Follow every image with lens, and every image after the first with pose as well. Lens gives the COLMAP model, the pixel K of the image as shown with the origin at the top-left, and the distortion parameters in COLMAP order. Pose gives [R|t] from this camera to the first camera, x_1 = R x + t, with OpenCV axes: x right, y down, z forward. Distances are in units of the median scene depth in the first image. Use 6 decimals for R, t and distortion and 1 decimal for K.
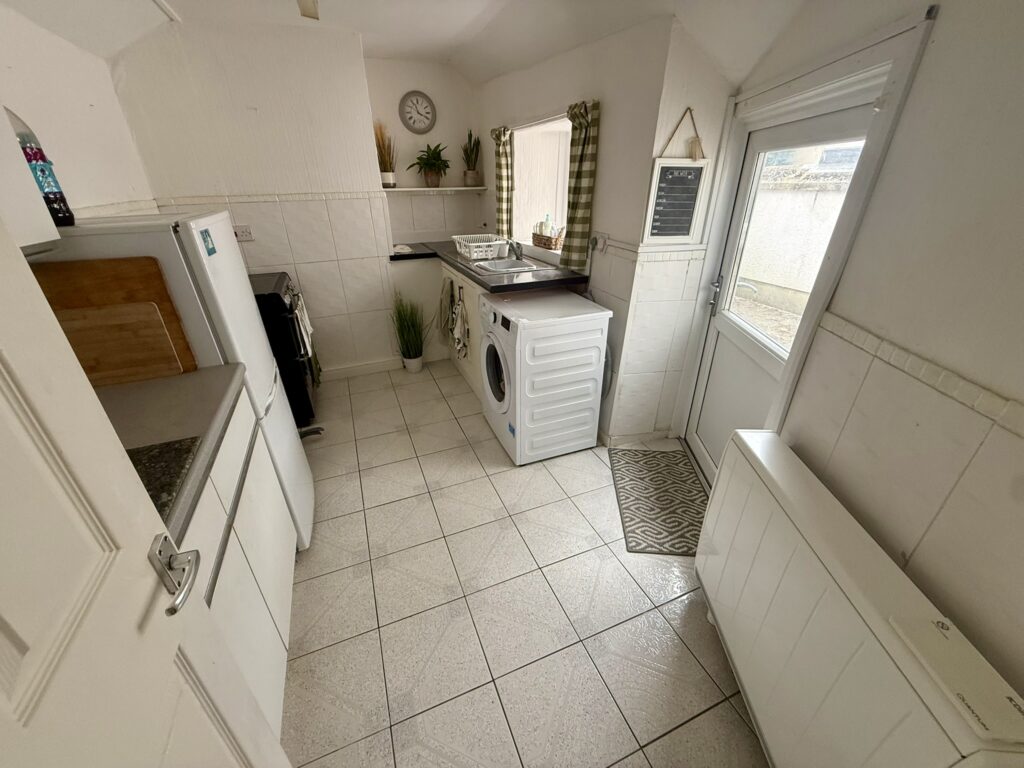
lens RADIAL K [[410.5, 0, 512.0], [0, 410.5, 384.0], [0, 0, 1]] dist [0.000214, 0.000049]
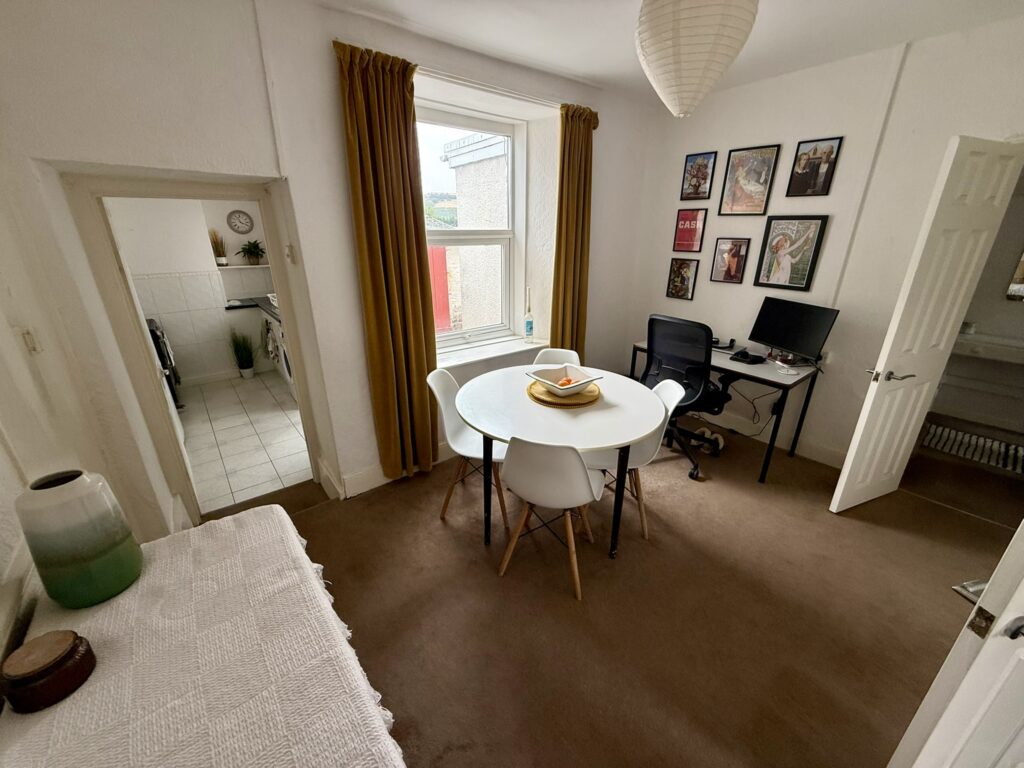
lens RADIAL K [[410.5, 0, 512.0], [0, 410.5, 384.0], [0, 0, 1]] dist [0.000214, 0.000049]
pose [[0.956807, -0.090779, 0.276187, 0.305610], [0.117975, 0.989502, -0.083472, 0.254396], [-0.265710, 0.112450, 0.957472, -0.811320]]
